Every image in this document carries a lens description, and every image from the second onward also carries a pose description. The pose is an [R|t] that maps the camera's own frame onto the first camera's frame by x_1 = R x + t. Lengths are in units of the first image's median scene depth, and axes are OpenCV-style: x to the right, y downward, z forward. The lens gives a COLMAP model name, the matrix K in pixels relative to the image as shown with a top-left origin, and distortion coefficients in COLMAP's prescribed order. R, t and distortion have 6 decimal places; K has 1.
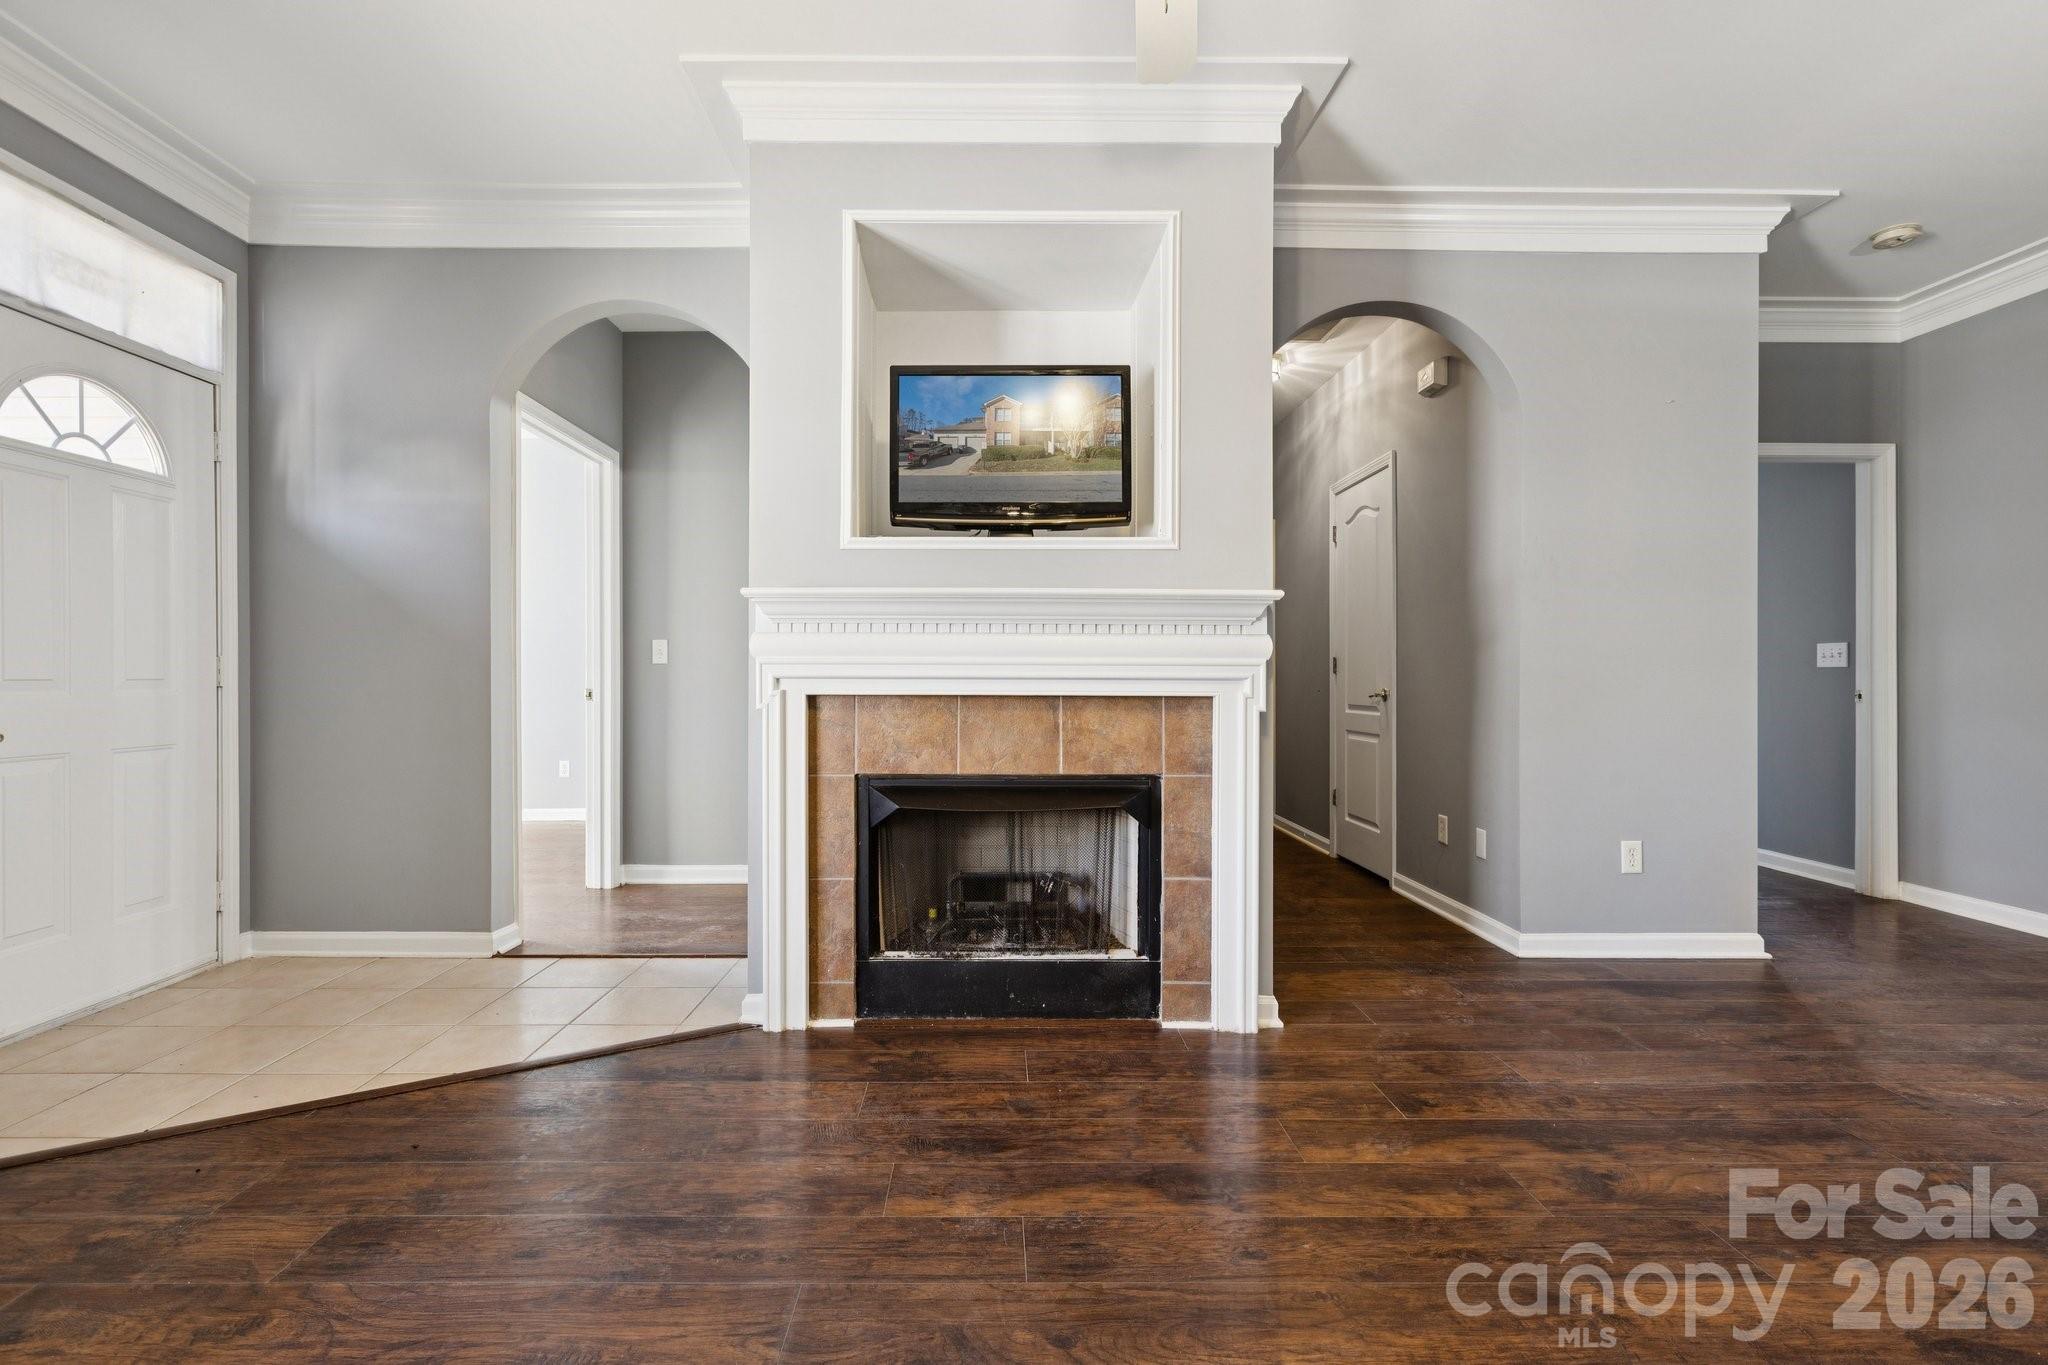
lens RADIAL K [[921.5, 0, 984.0], [0, 921.5, 678.1], [0, 0, 1]] dist [0.001115, -0.000250]
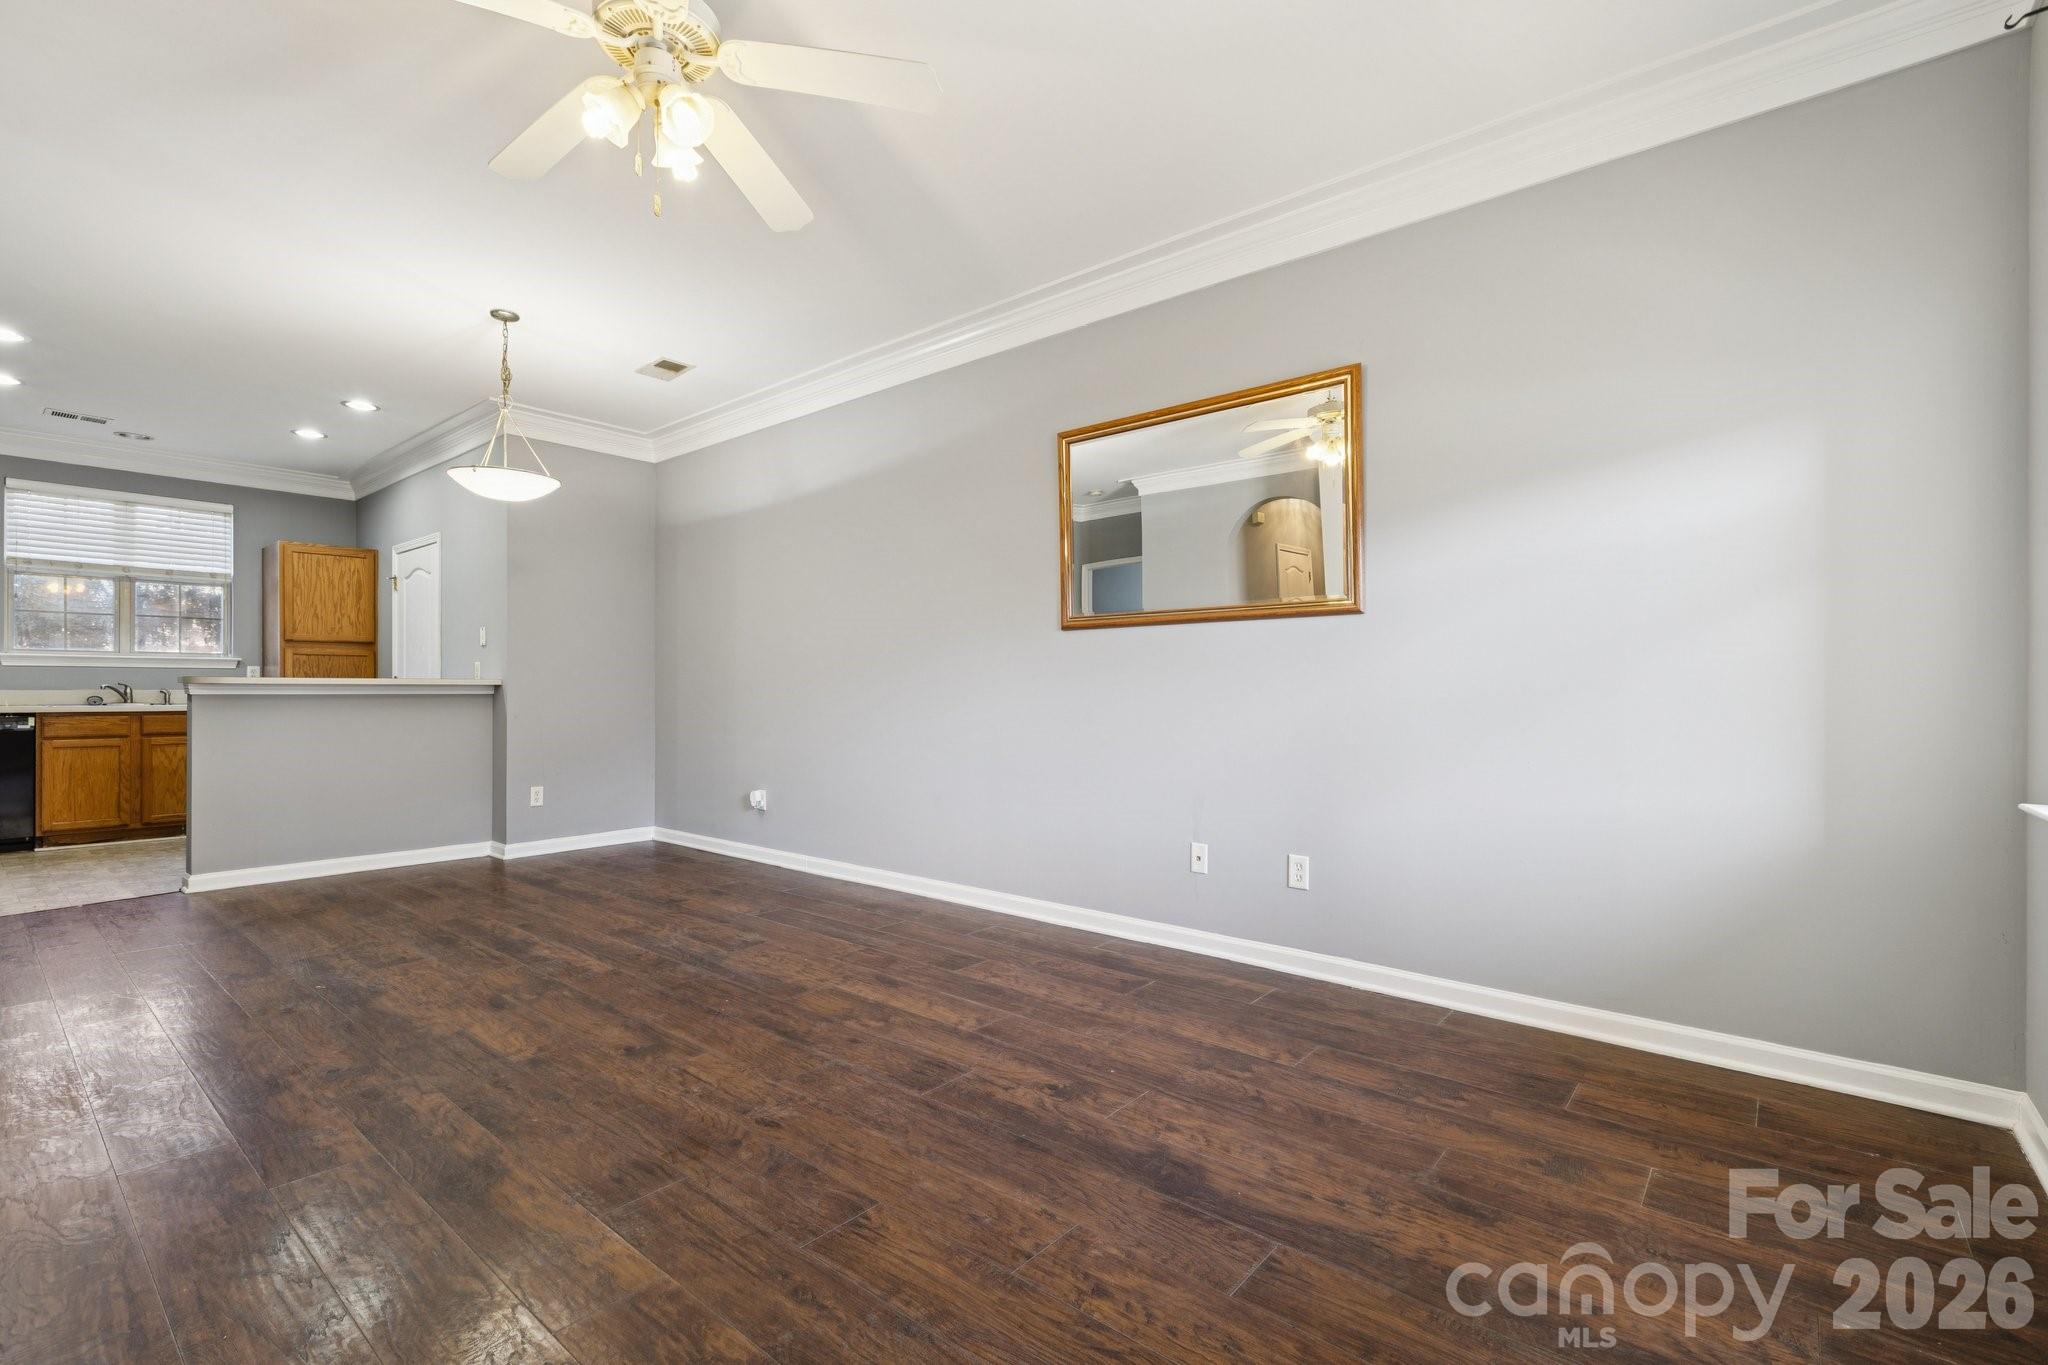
lens RADIAL K [[888.4, 0, 1018.6], [0, 888.4, 689.8], [0, 0, 1]] dist [-0.000848, -0.000334]
pose [[-0.763455, -0.002172, 0.645857, -0.613850], [-0.003965, 0.999991, -0.001324, -0.000215], [-0.645849, -0.003572, -0.763457, 0.939145]]
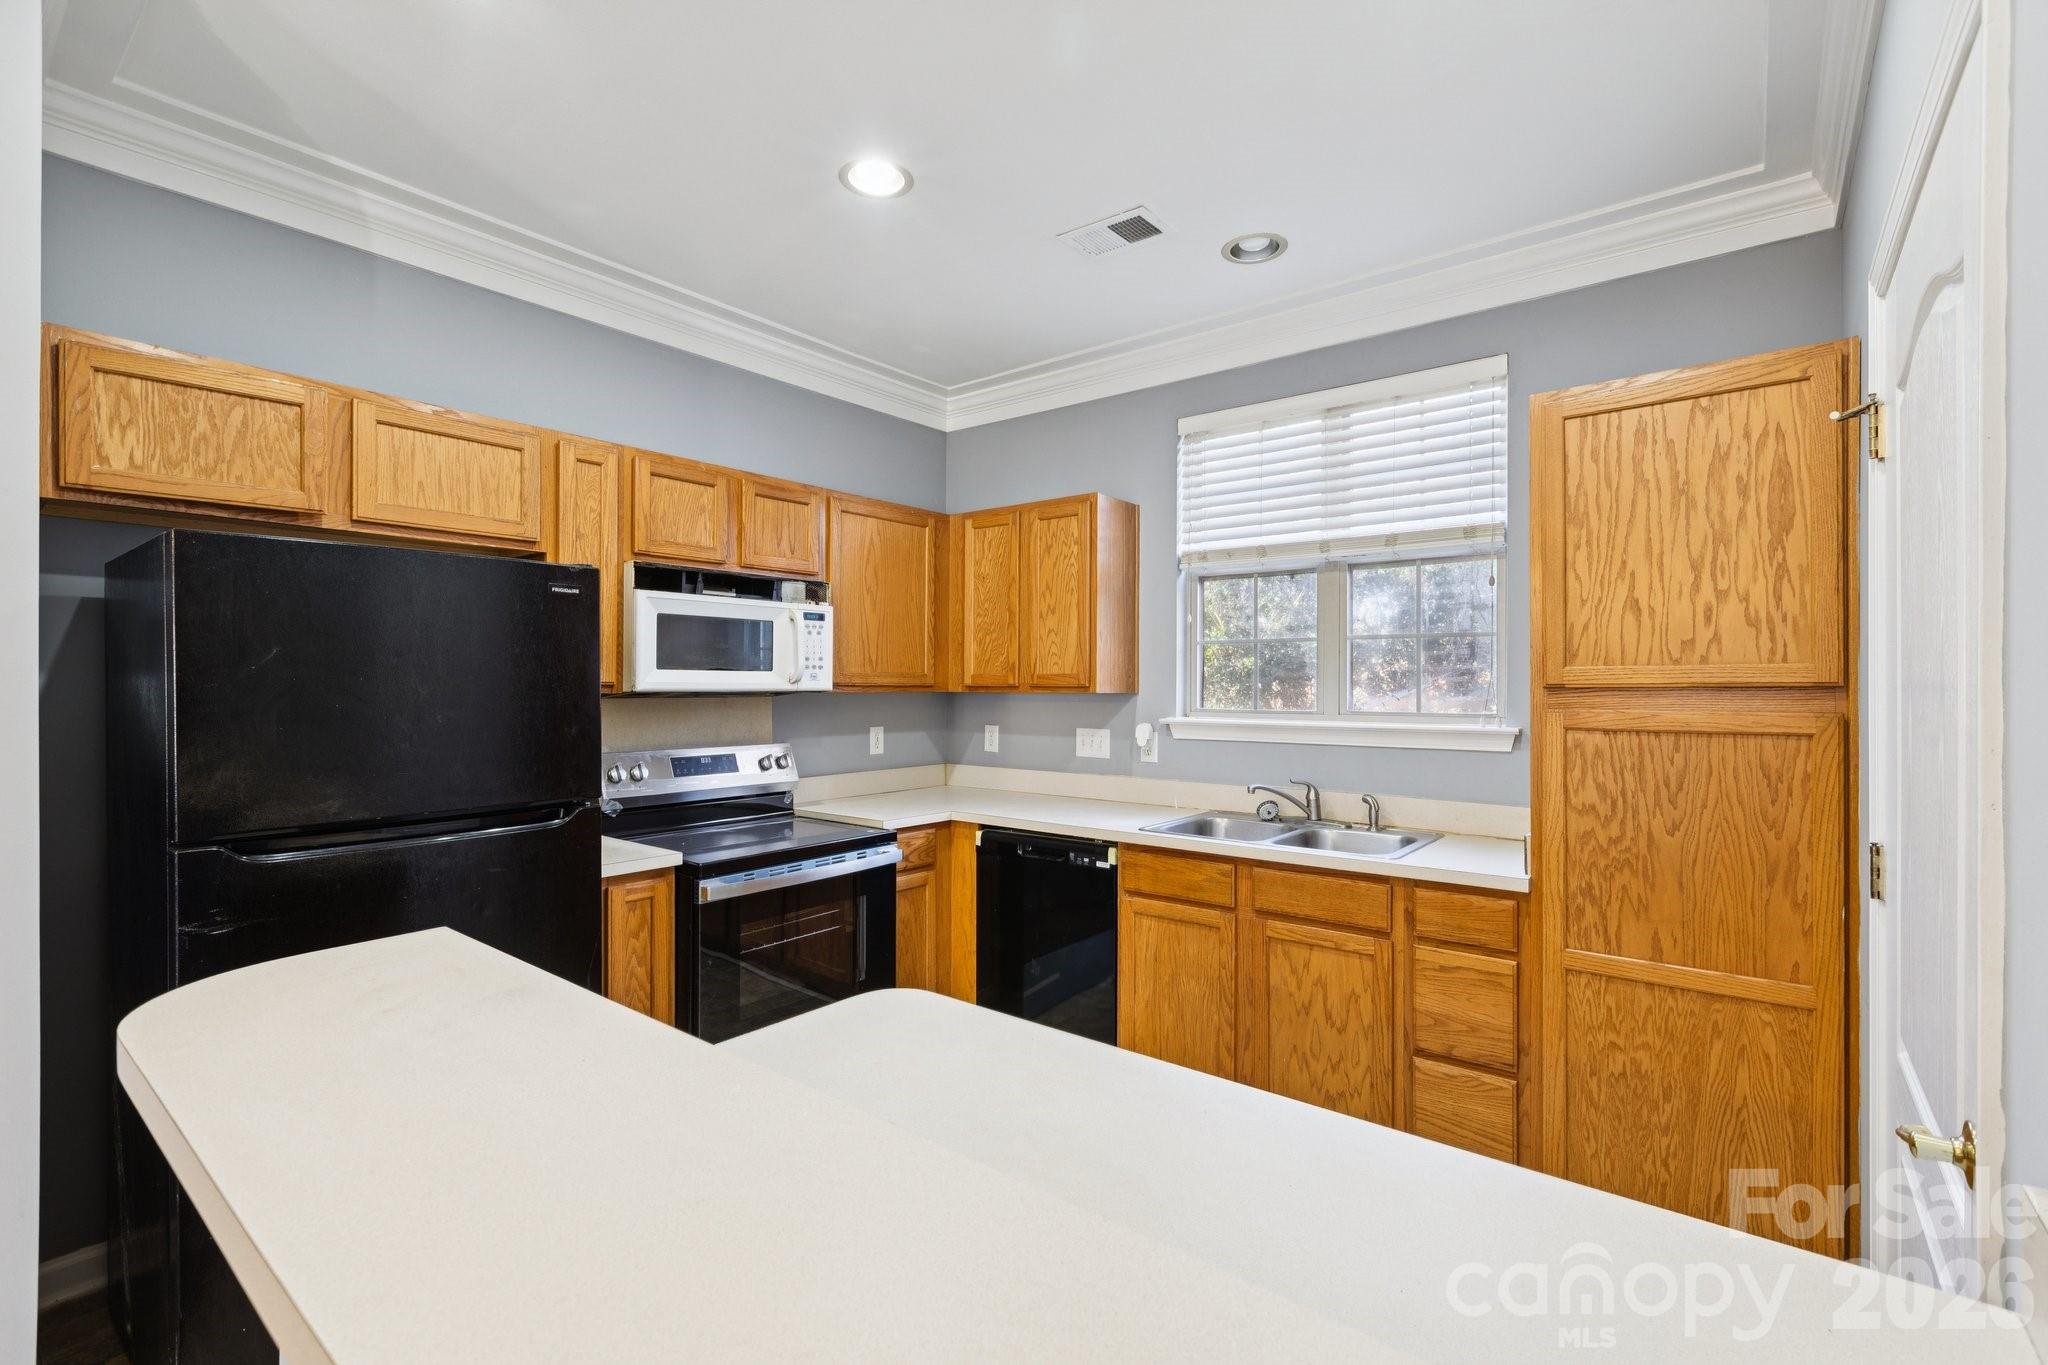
lens RADIAL K [[906.9, 0, 1030.6], [0, 906.9, 687.7], [0, 0, 1]] dist [0.003168, 0.000454]
pose [[0.616521, -0.000332, 0.787339, 1.589545], [-0.005432, 0.999974, 0.004675, -0.135187], [-0.787320, -0.007159, 0.616503, 0.224066]]
